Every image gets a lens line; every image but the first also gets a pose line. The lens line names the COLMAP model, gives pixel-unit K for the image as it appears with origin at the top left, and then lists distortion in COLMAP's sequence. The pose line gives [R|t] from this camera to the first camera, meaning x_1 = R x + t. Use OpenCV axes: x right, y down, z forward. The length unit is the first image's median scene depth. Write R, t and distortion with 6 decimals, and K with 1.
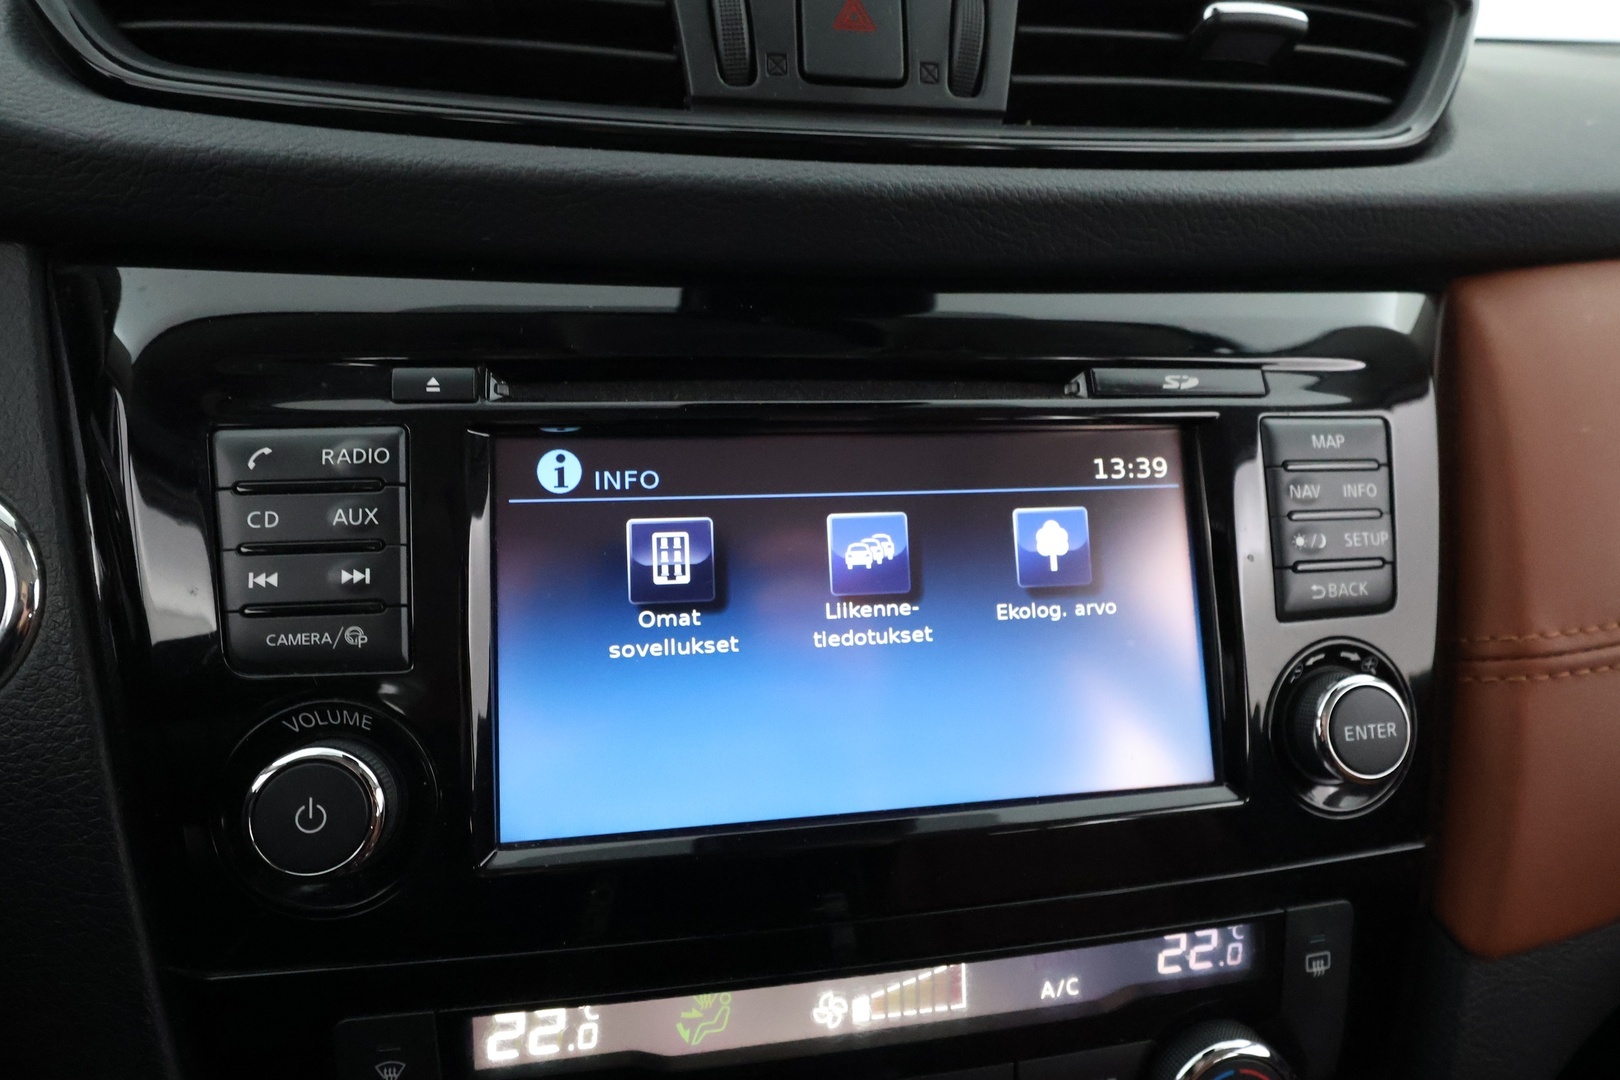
lens RADIAL K [[889.7, 0, 810.0], [0, 889.7, 540.0], [0, 0, 1]] dist [0.002403, 0.000498]
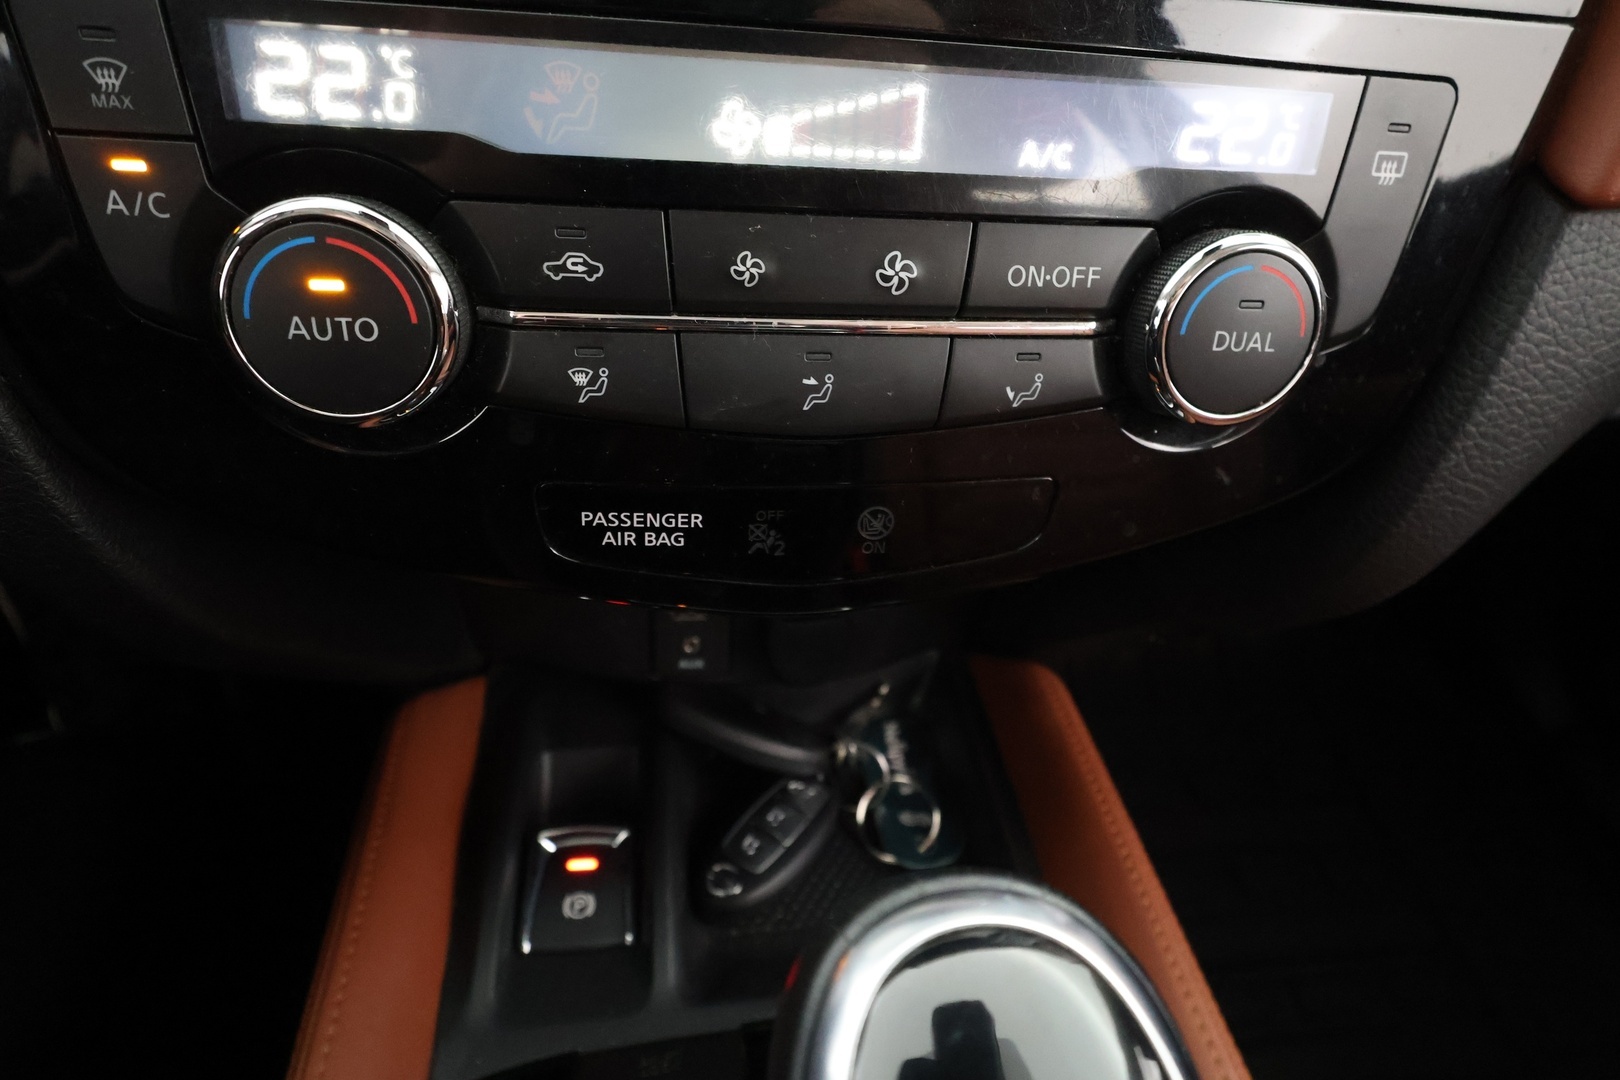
lens RADIAL K [[886.9, 0, 810.0], [0, 886.9, 540.0], [0, 0, 1]] dist [0.001864, -0.000324]
pose [[0.997546, 0.069570, 0.007851, 0.099652], [-0.068287, 0.942111, 0.328274, 0.590784], [0.015441, -0.328004, 0.944550, 0.183539]]
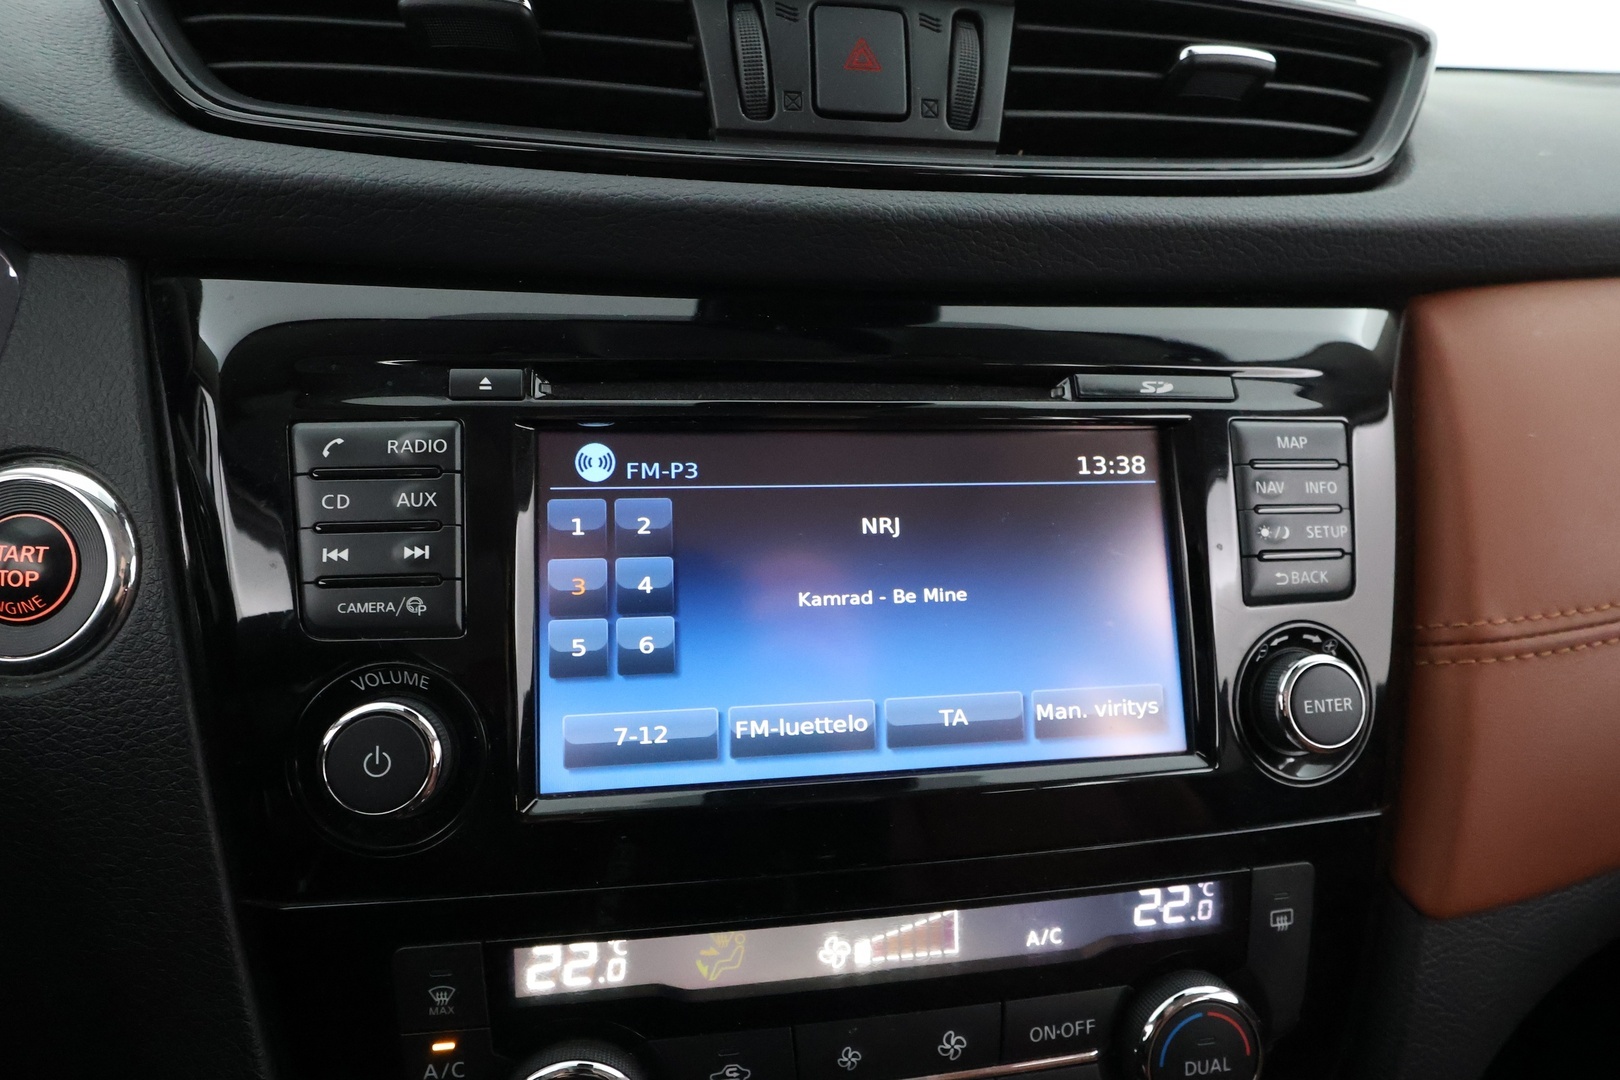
lens RADIAL K [[886.8, 0, 807.7], [0, 886.8, 543.7], [0, 0, 1]] dist [-0.000399, 0.001305]
pose [[0.999934, 0.007266, -0.008951, -0.004469], [-0.007389, 0.999877, -0.013851, 0.036478], [0.008849, 0.013917, 0.999864, -0.103824]]
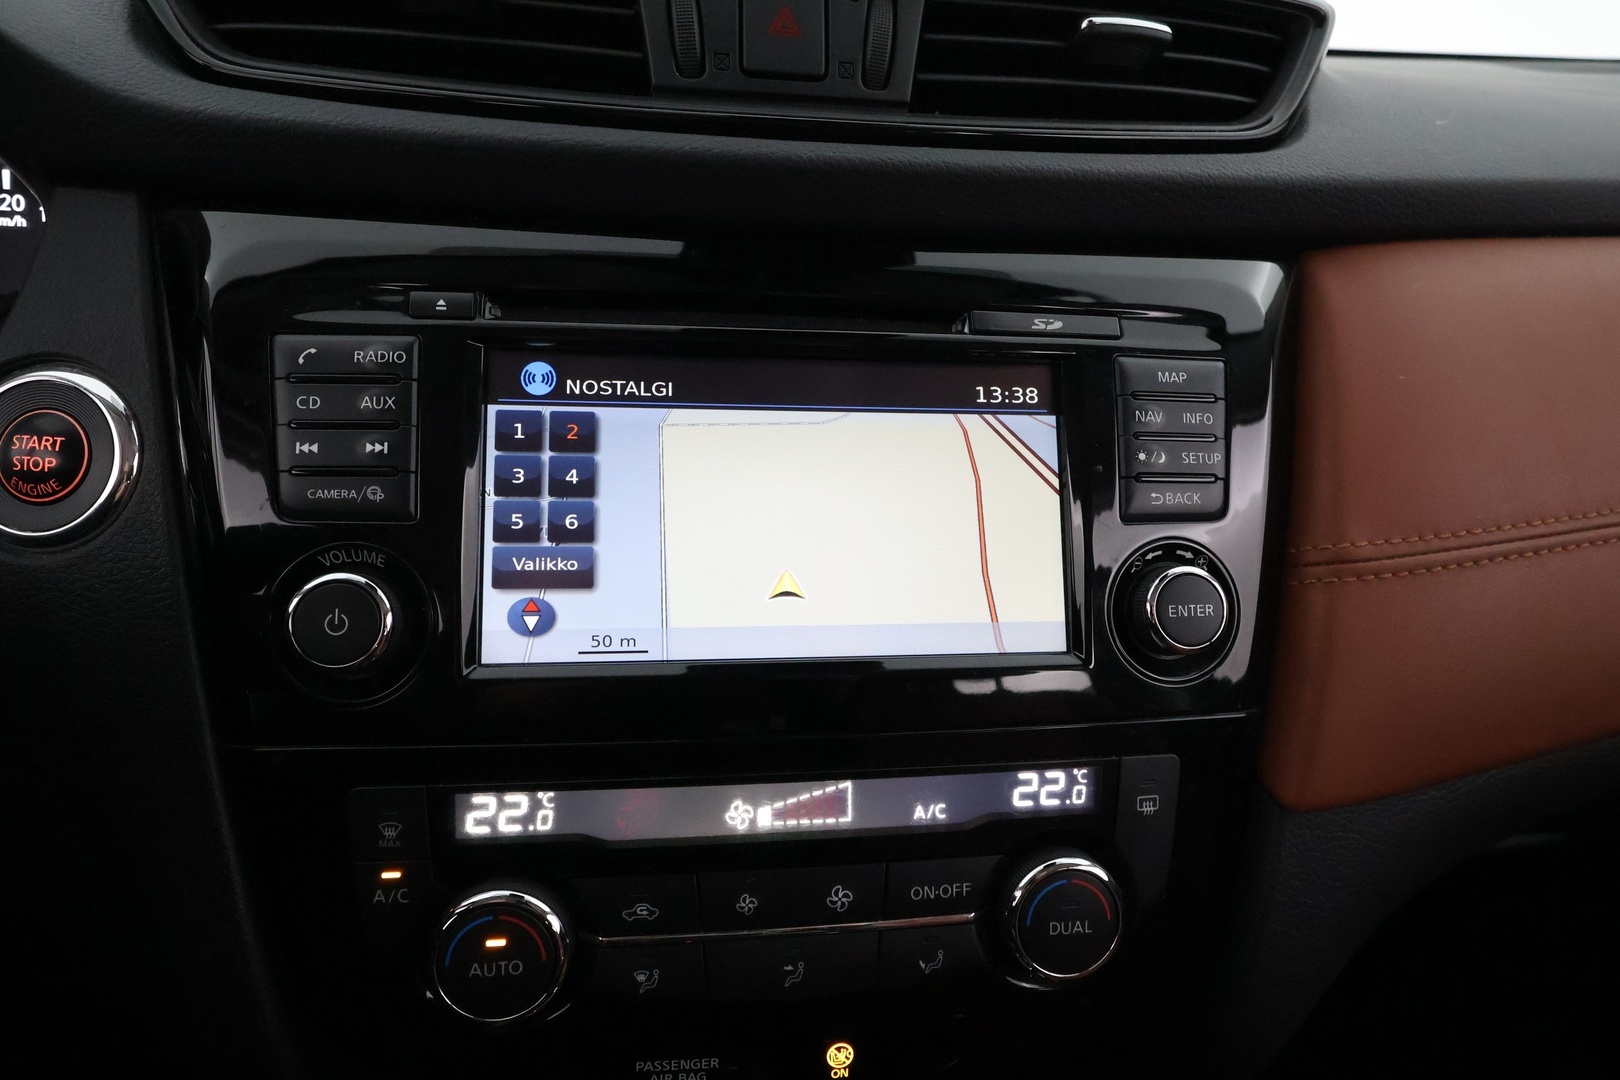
lens RADIAL K [[886.9, 0, 810.0], [0, 886.9, 540.0], [0, 0, 1]] dist [0.001864, -0.000324]
pose [[0.998991, 0.029126, -0.034180, 0.149244], [-0.029464, 0.999522, -0.009413, 0.148012], [0.033890, 0.010410, 0.999371, -0.238700]]
